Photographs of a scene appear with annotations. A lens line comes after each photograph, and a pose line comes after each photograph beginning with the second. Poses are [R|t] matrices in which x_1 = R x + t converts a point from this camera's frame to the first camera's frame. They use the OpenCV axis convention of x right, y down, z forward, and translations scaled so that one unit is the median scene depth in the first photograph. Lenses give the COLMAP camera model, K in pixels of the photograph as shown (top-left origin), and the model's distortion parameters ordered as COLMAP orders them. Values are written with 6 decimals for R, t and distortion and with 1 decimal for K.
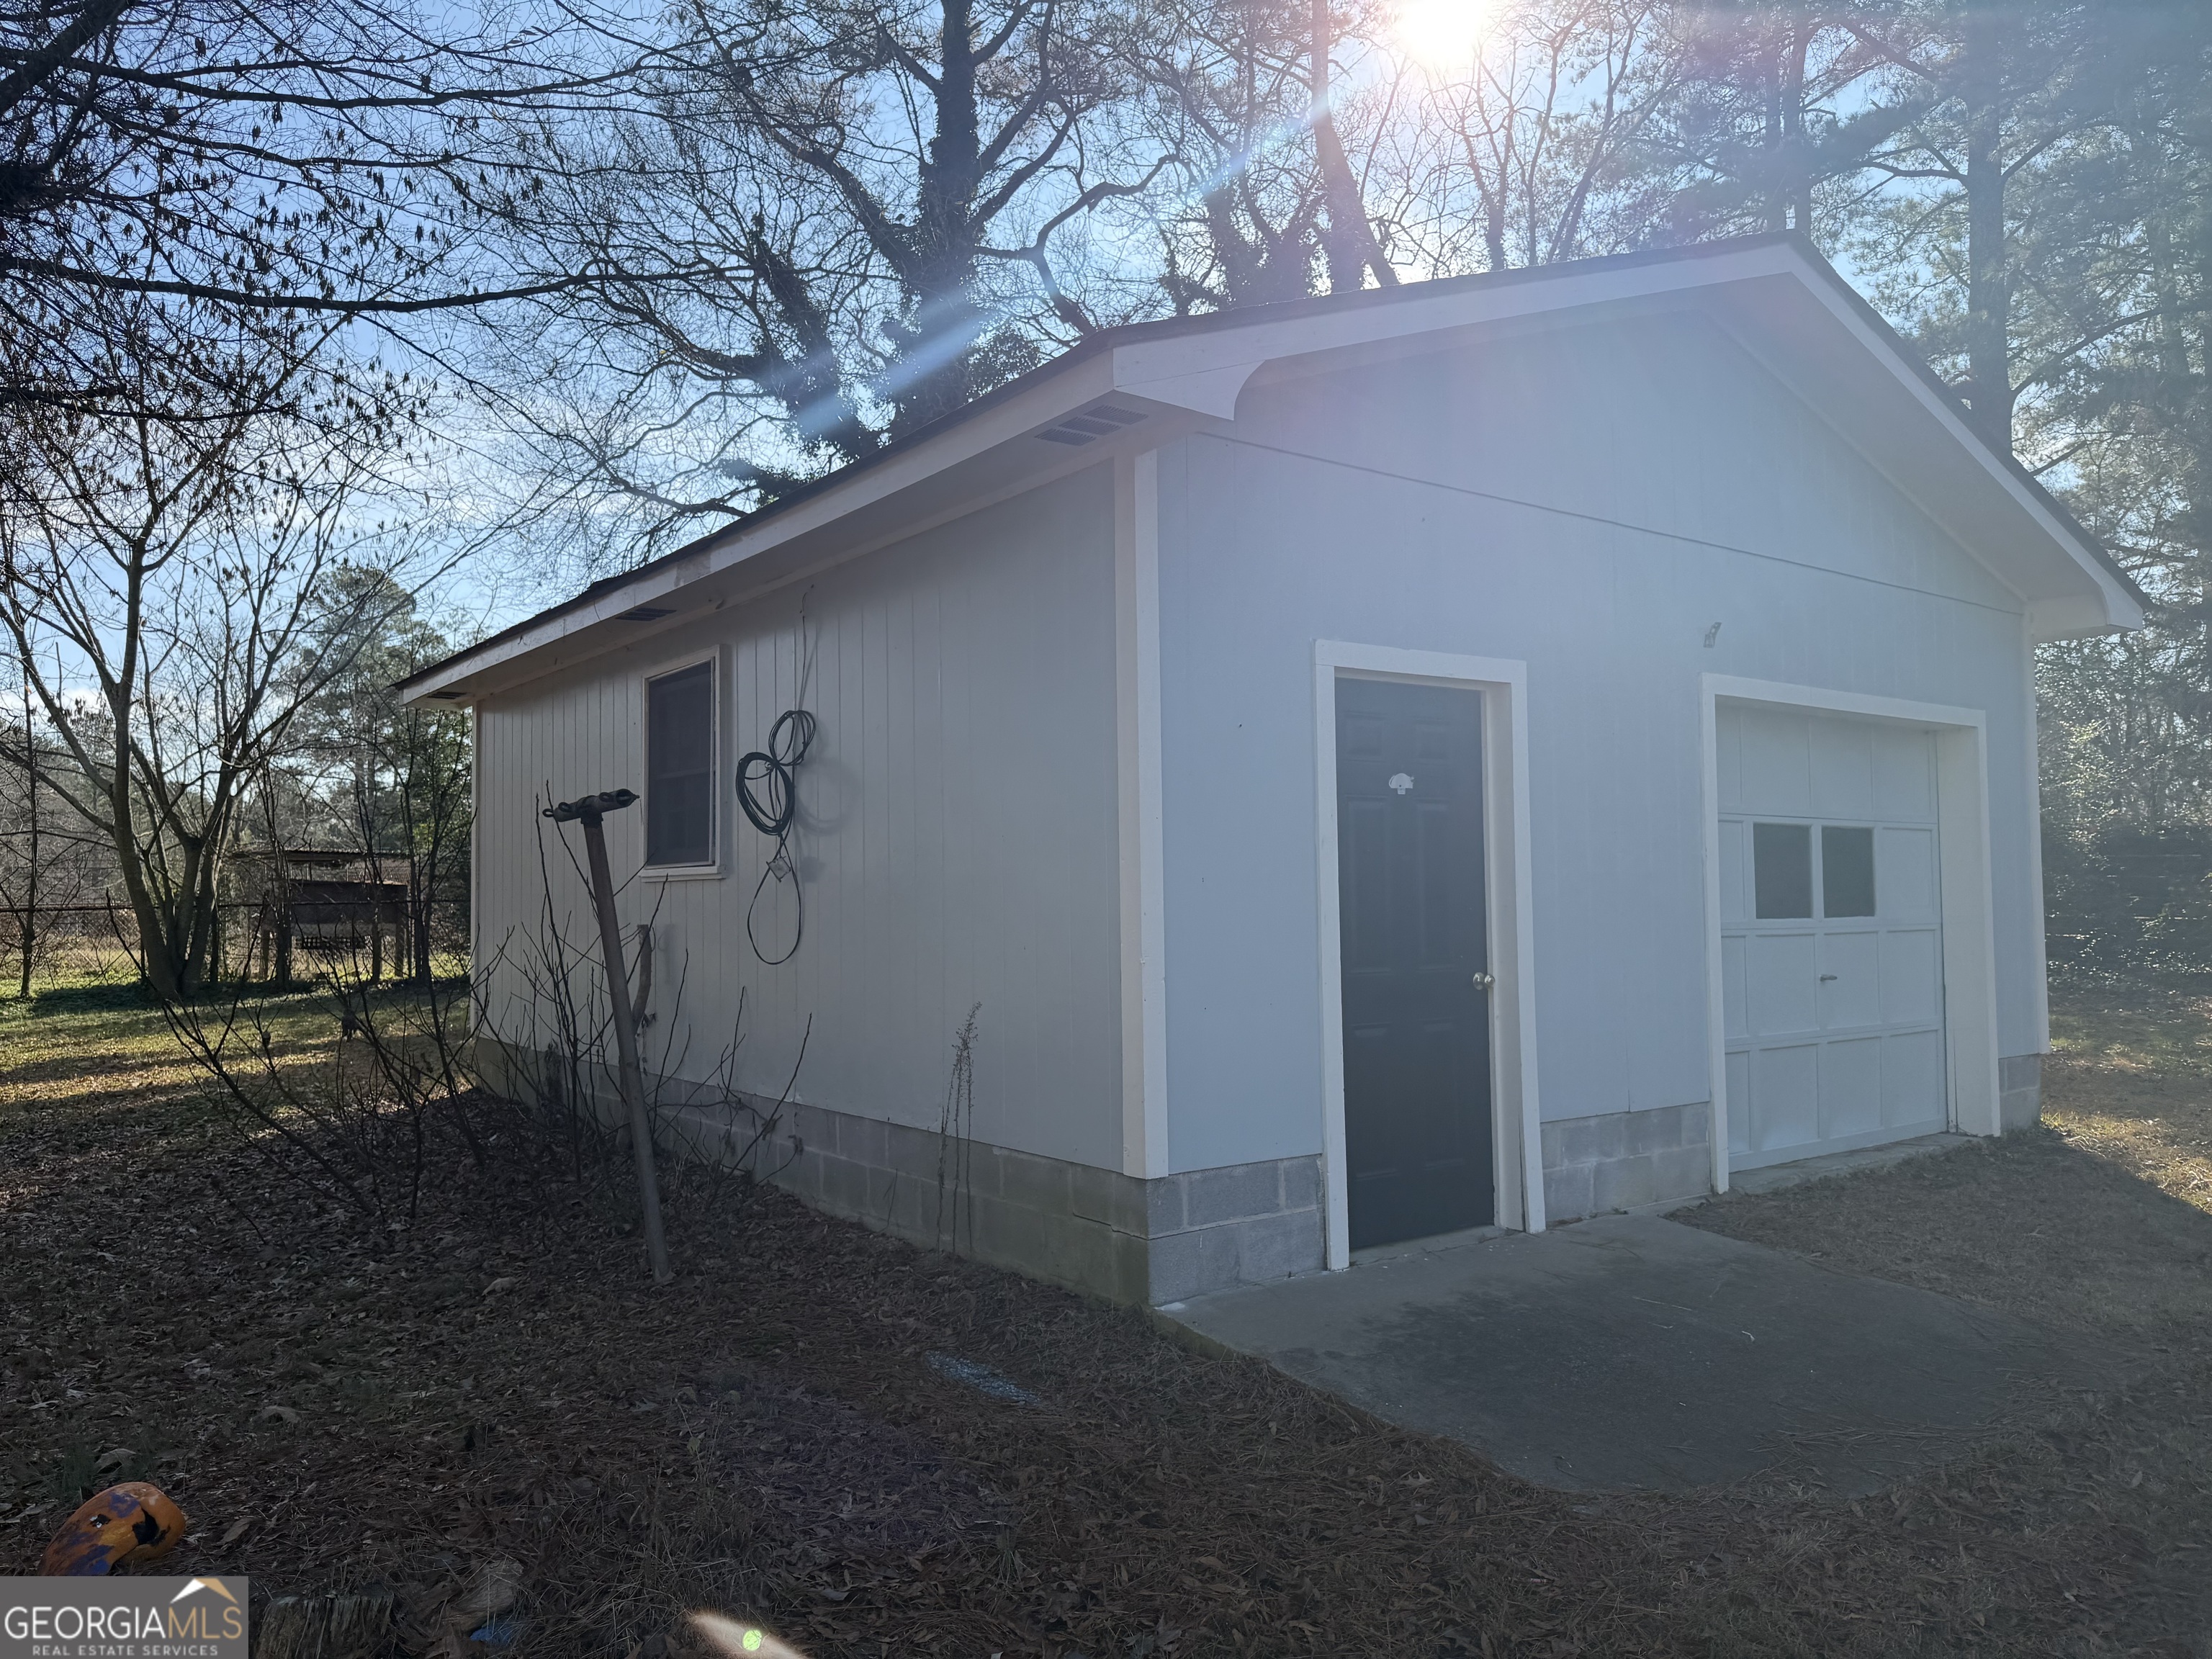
lens RADIAL K [[1536.3, 0, 1111.0], [0, 1536.3, 862.8], [0, 0, 1]] dist [0.026455, -0.049093]
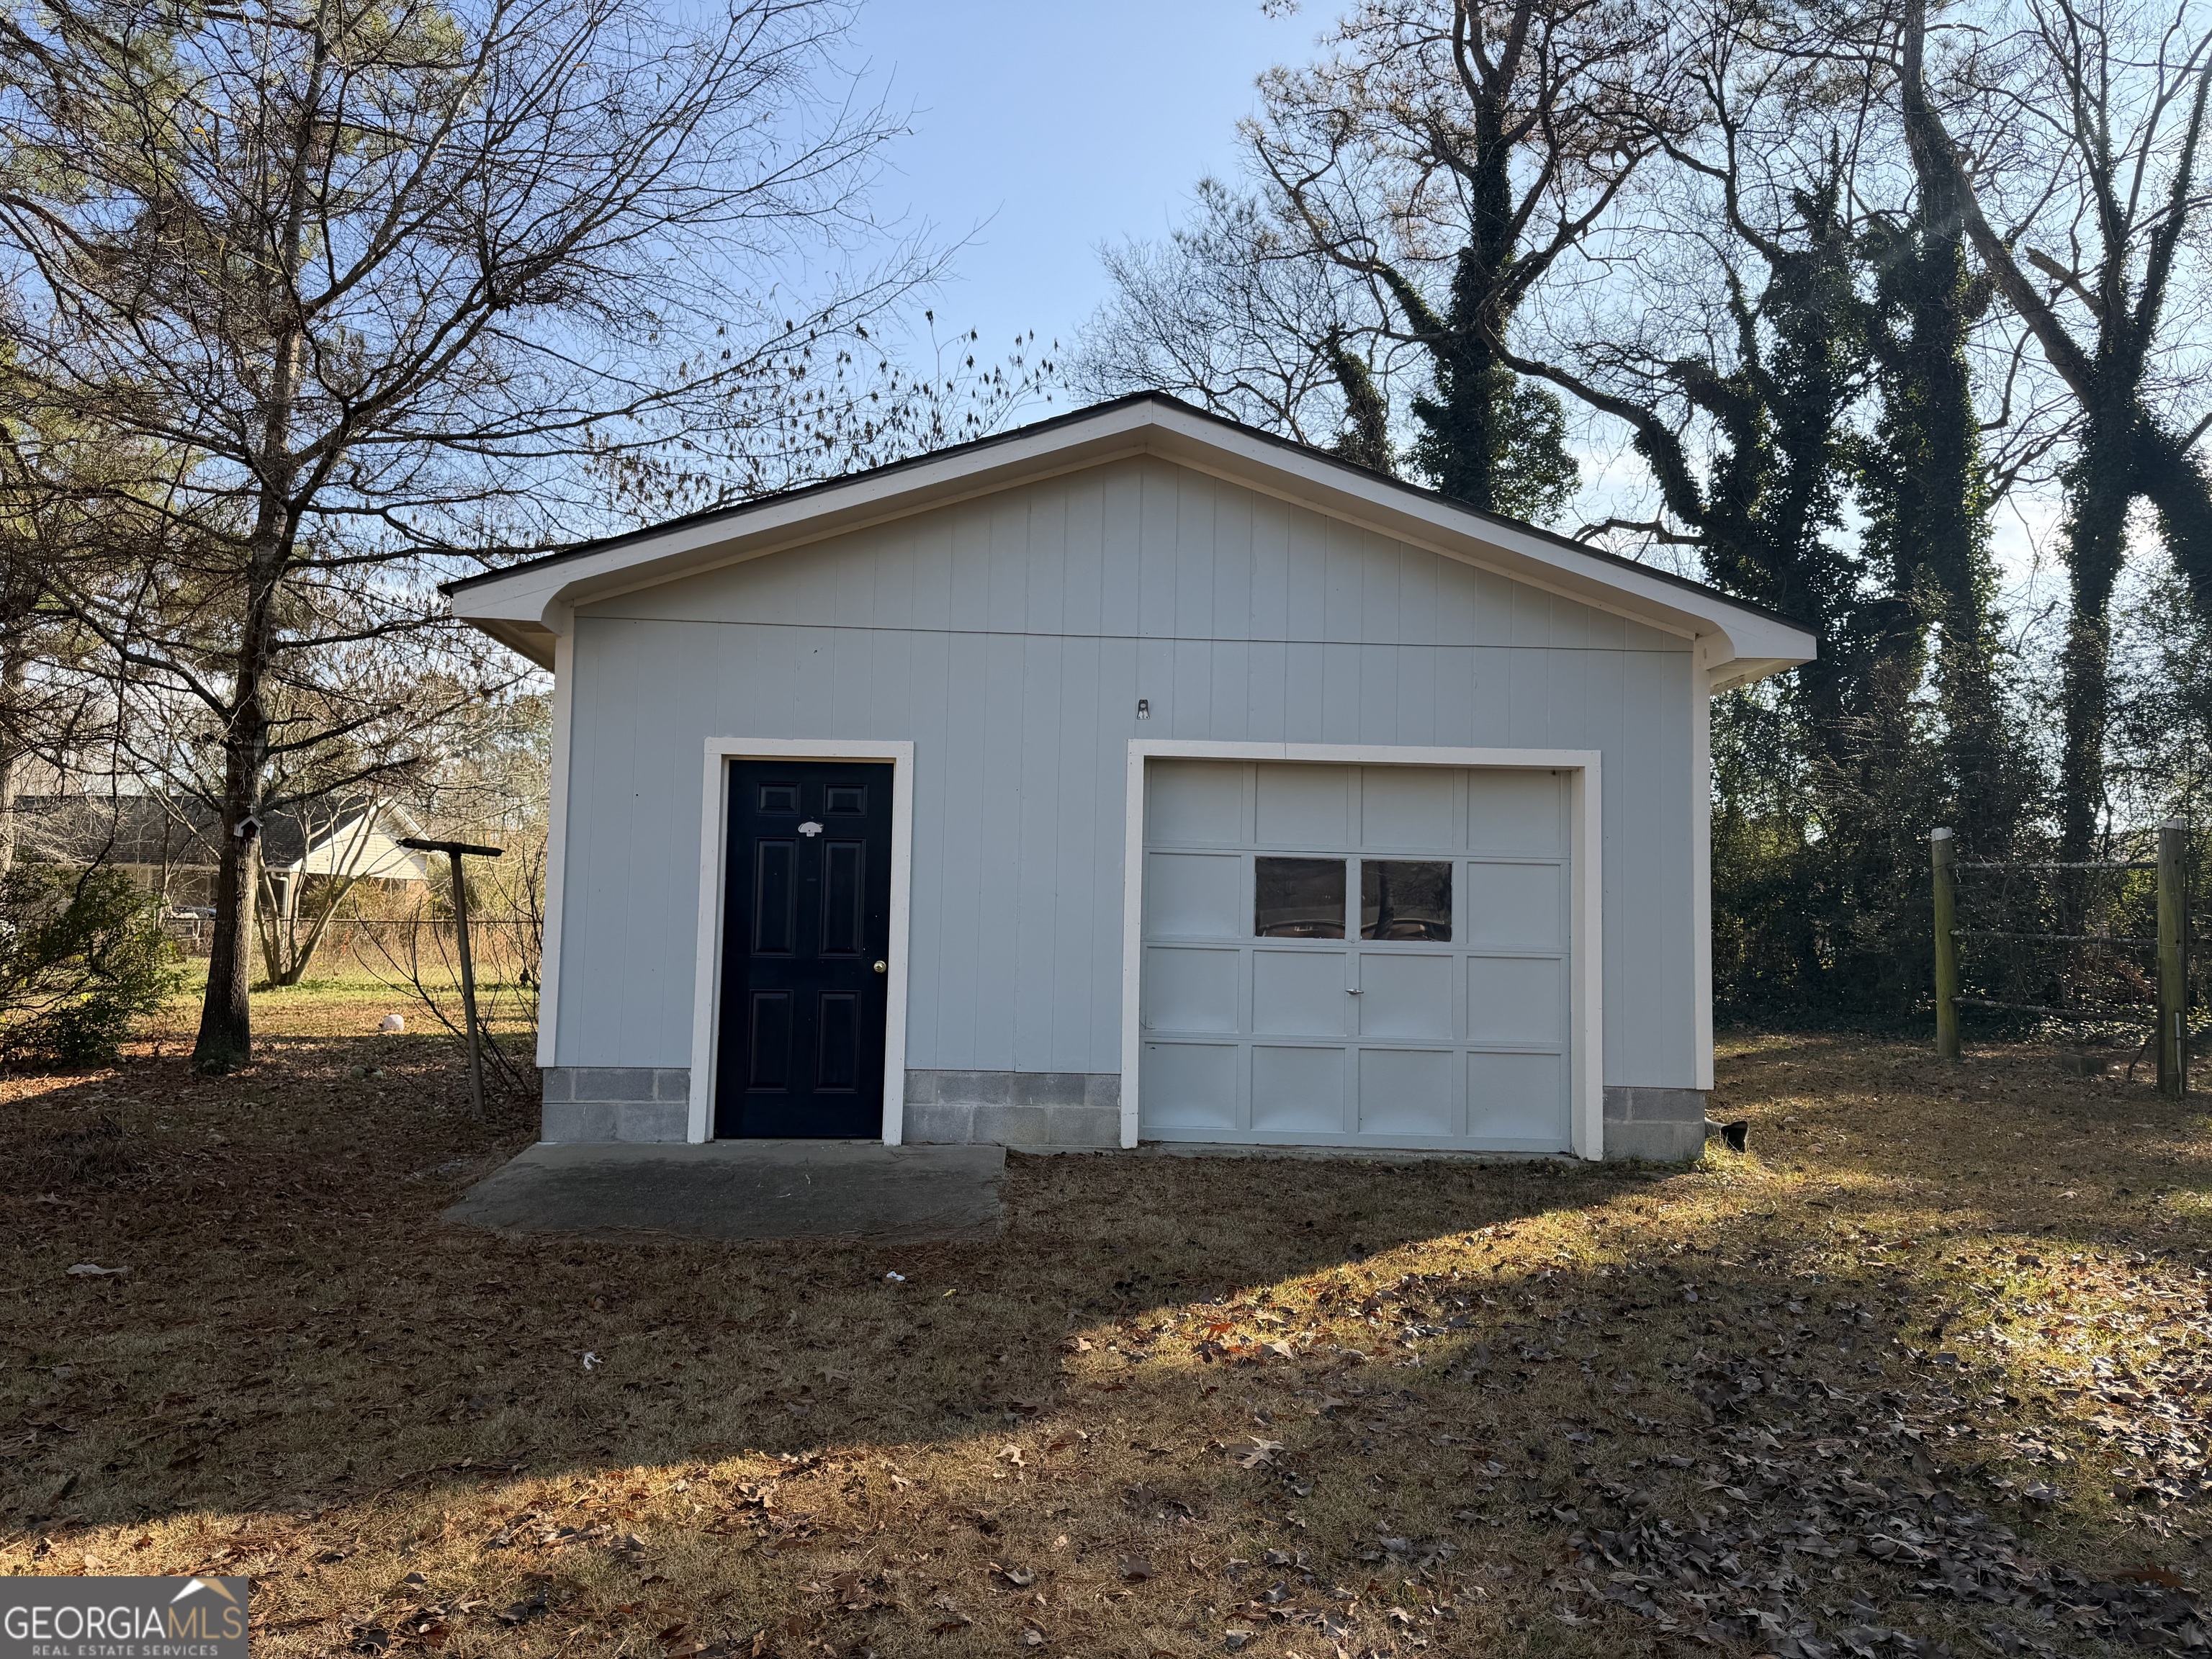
lens RADIAL K [[1536.3, 0, 1111.0], [0, 1536.3, 862.8], [0, 0, 1]] dist [0.026455, -0.049093]
pose [[0.867460, -0.003018, -0.497498, 1.056561], [-0.014040, 0.999435, -0.030543, 0.019456], [0.497309, 0.033479, 0.866927, -0.118196]]
